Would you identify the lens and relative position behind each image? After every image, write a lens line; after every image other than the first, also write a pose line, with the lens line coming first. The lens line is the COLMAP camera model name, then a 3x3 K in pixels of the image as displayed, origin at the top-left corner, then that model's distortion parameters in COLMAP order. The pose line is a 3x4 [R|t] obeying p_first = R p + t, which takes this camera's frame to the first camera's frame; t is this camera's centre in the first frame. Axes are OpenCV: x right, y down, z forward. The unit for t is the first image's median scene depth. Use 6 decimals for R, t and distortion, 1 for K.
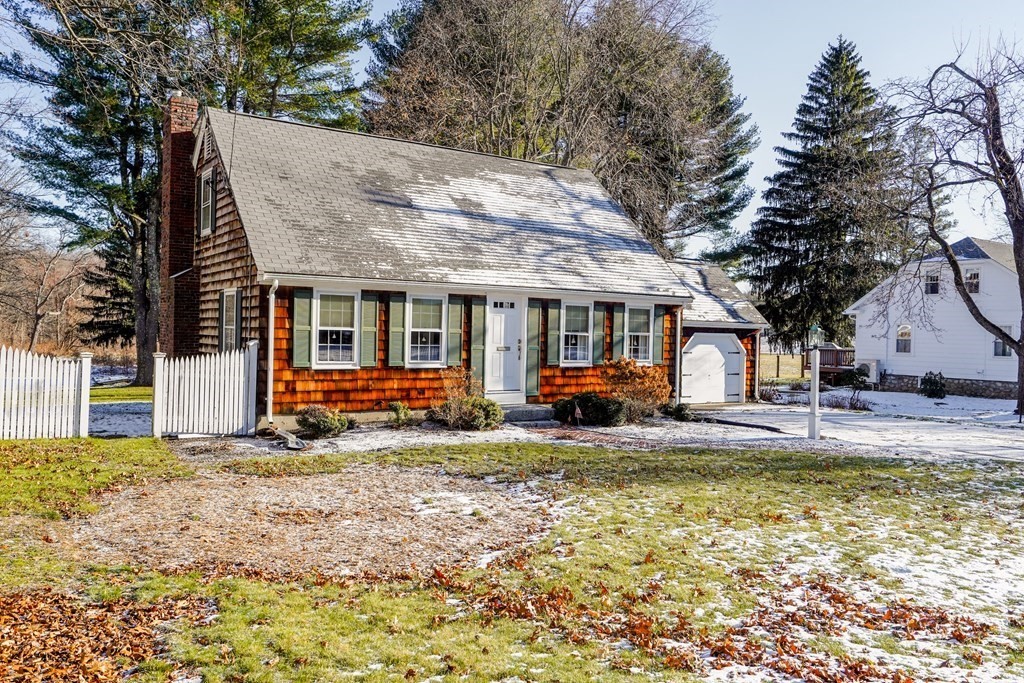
lens RADIAL K [[830.3, 0, 512.0], [0, 830.3, 341.5], [0, 0, 1]] dist [0.007851, 0.002329]
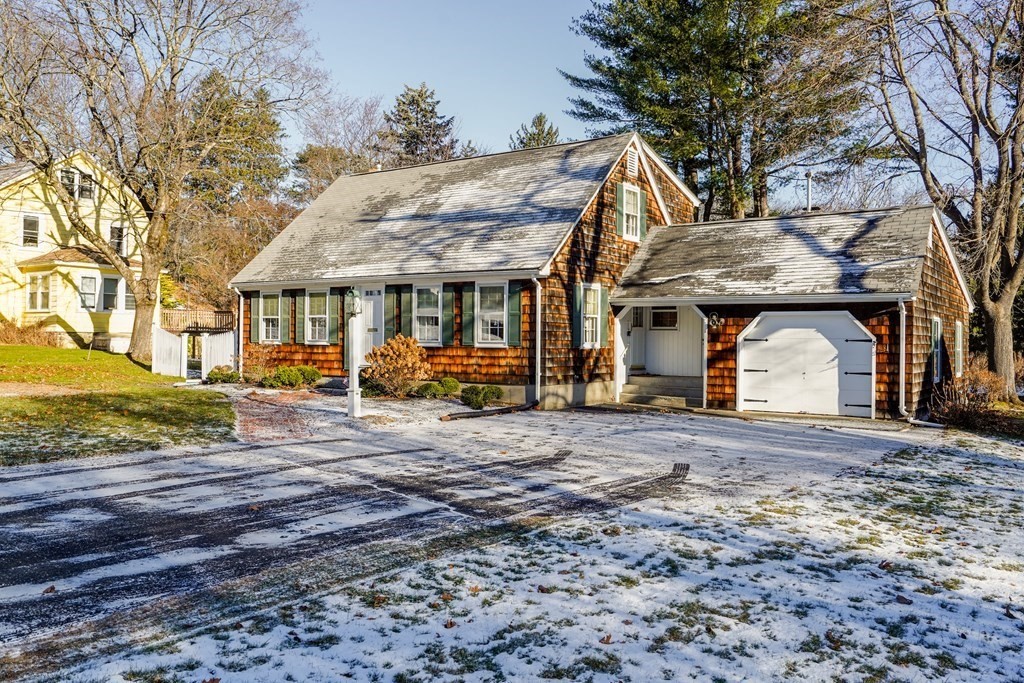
lens RADIAL K [[830.3, 0, 512.0], [0, 830.3, 341.5], [0, 0, 1]] dist [0.007851, 0.002329]
pose [[0.350626, -0.016343, -0.936373, 1.151126], [-0.014084, 0.999643, -0.022721, 0.048630], [0.936410, 0.021154, 0.350271, 0.767294]]
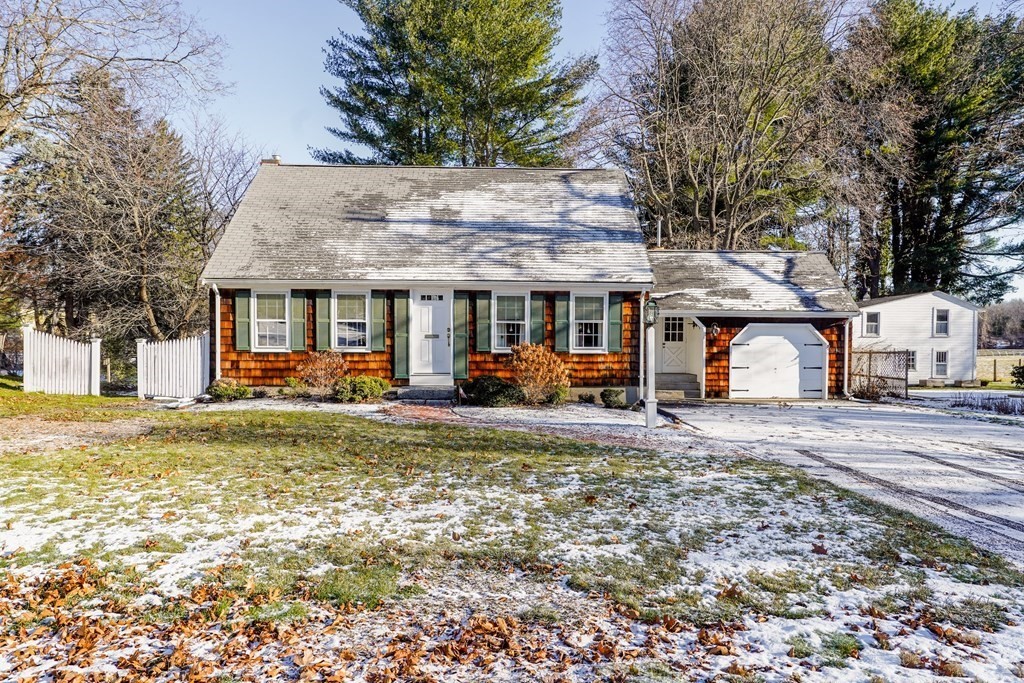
lens RADIAL K [[681.0, 0, 509.4], [0, 681.0, 361.6], [0, 0, 1]] dist [-0.001685, -0.000491]
pose [[0.842866, -0.000949, -0.538122, 0.574266], [0.005754, 0.999957, 0.007249, 0.036743], [0.538092, -0.009206, 0.842836, 0.271669]]
